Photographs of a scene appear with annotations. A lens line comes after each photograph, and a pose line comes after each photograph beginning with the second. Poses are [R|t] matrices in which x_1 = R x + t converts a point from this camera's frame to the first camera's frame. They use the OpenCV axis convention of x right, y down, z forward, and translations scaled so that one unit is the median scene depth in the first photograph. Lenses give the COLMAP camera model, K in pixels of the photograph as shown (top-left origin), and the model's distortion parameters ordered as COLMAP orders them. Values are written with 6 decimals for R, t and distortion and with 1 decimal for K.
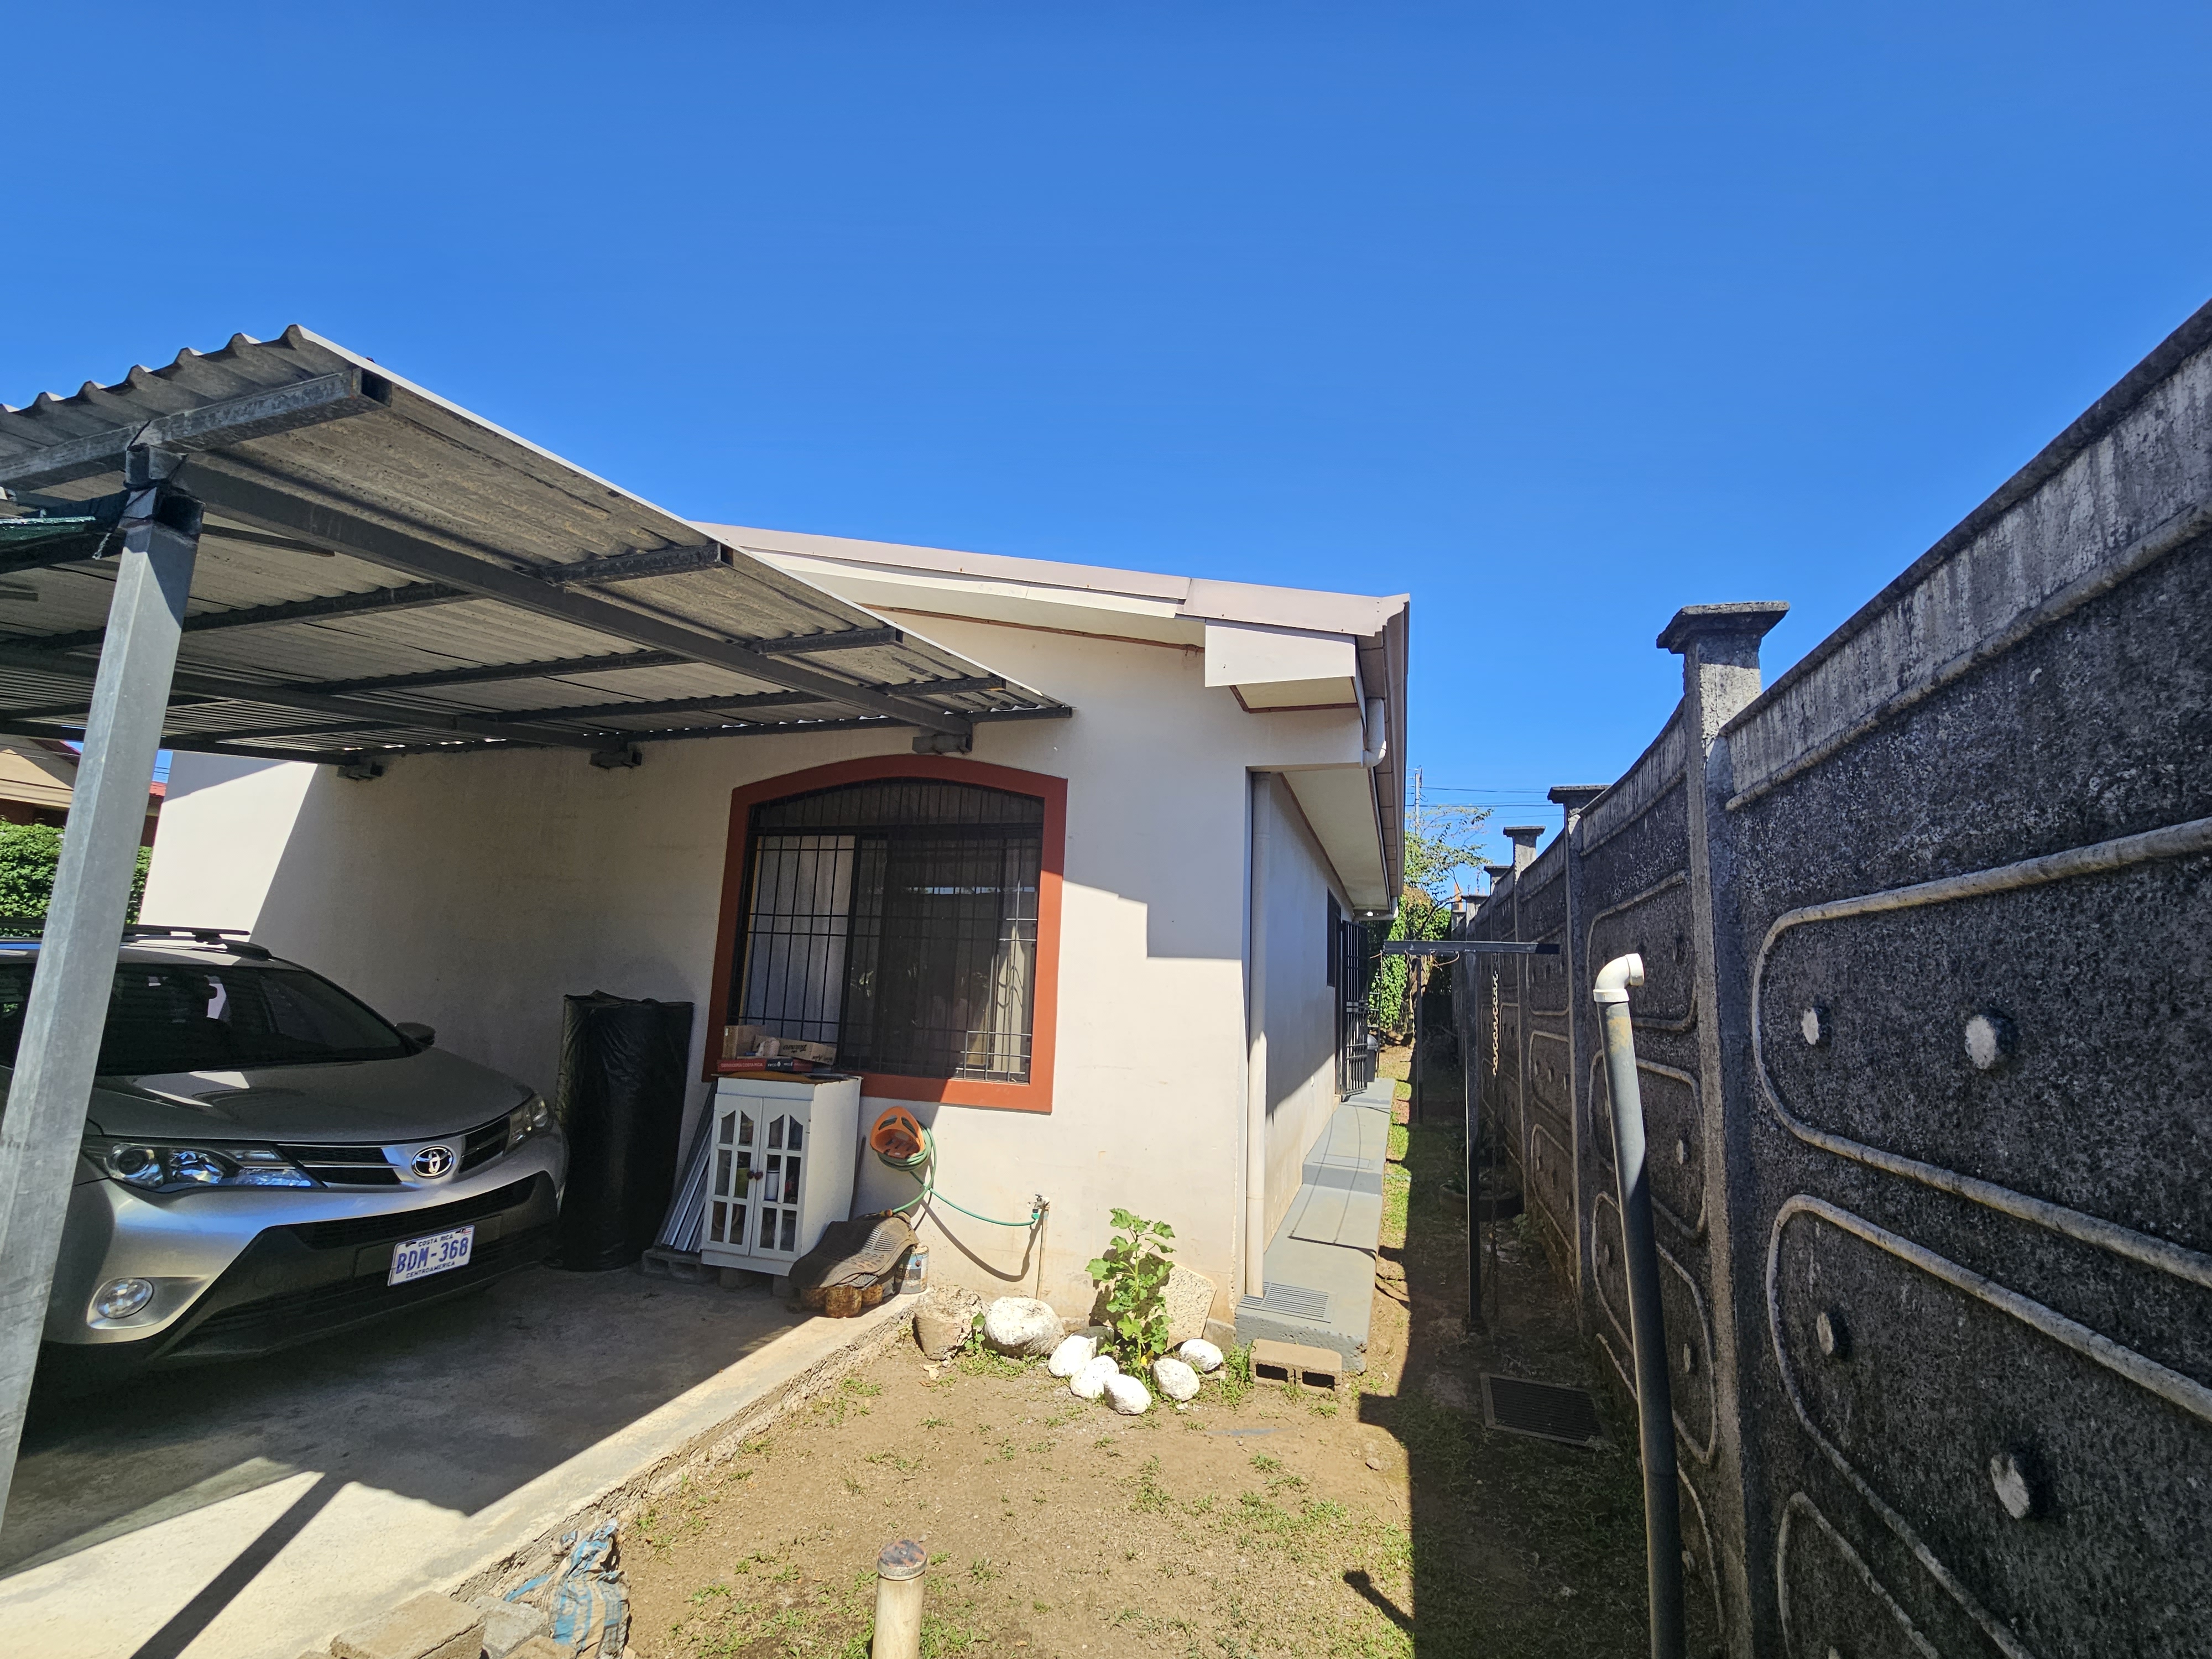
lens RADIAL K [[908.8, 0, 1116.0], [0, 908.8, 846.0], [0, 0, 1]] dist [-0.000587, 0.000035]
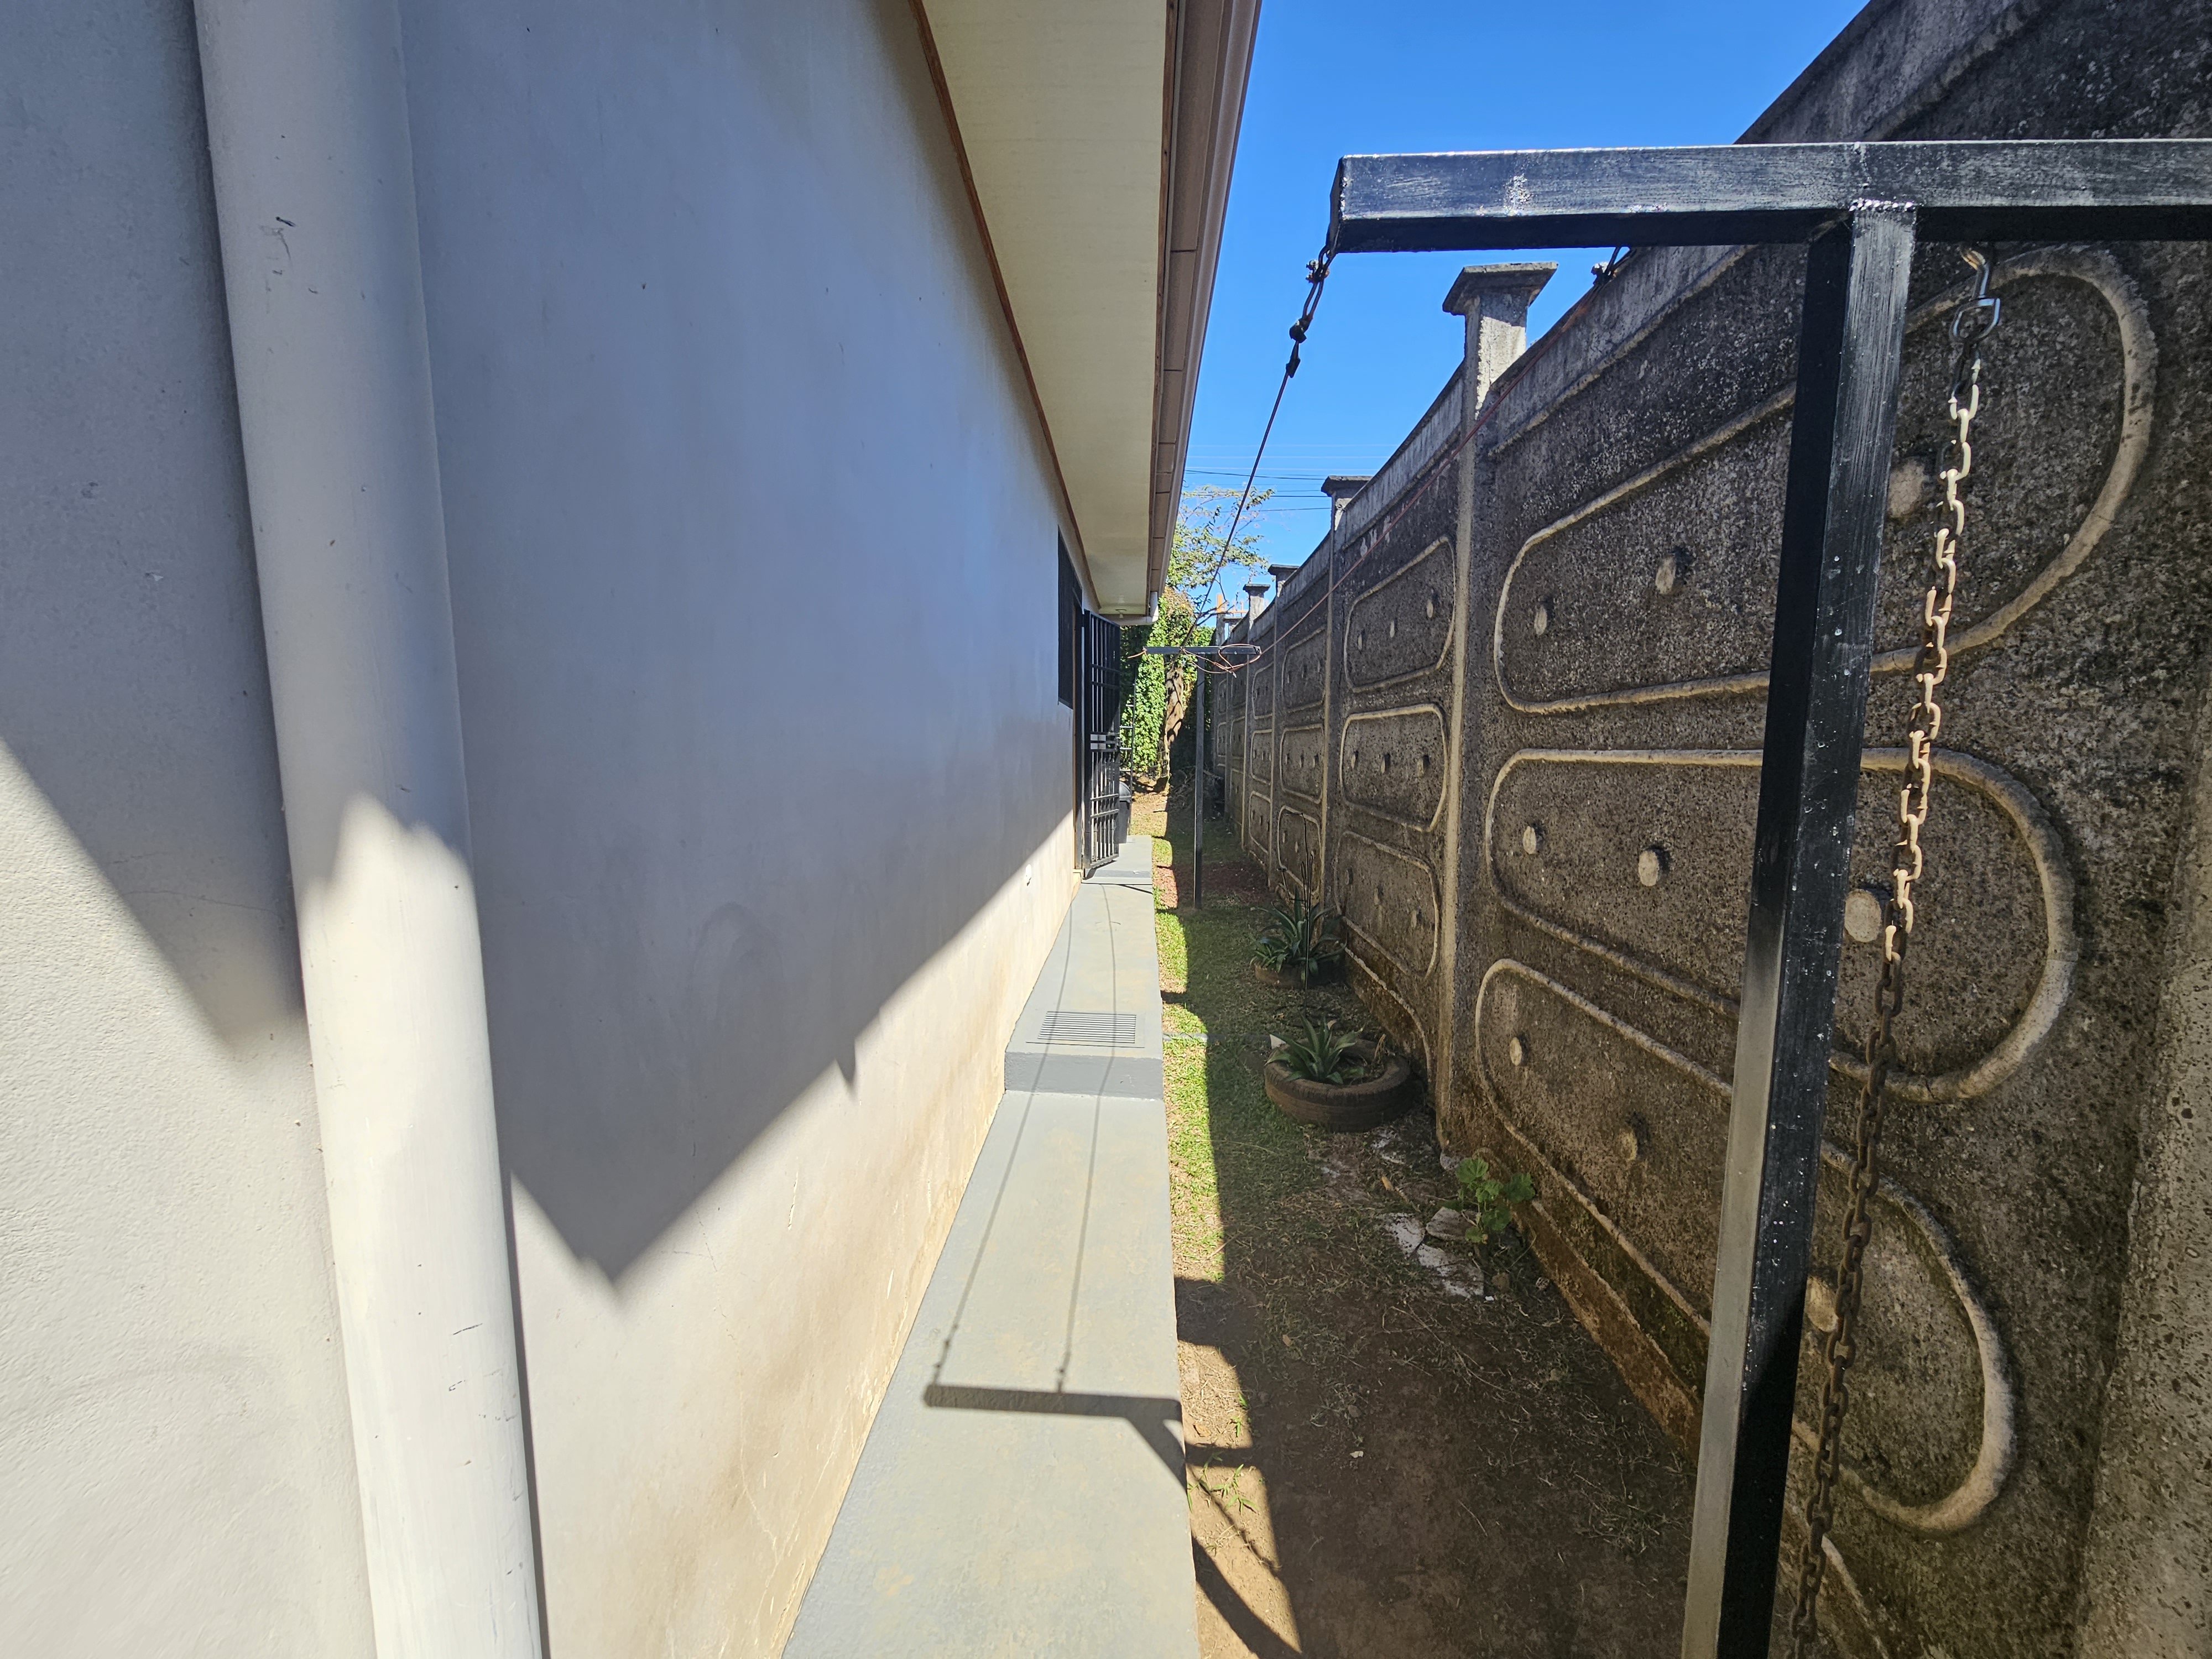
lens RADIAL K [[908.8, 0, 1116.0], [0, 908.8, 846.0], [0, 0, 1]] dist [-0.000587, 0.000035]
pose [[0.961955, -0.066819, 0.264912, 0.088207], [-0.005793, 0.964424, 0.264295, 0.073102], [-0.273147, -0.255775, 0.927346, 0.349814]]
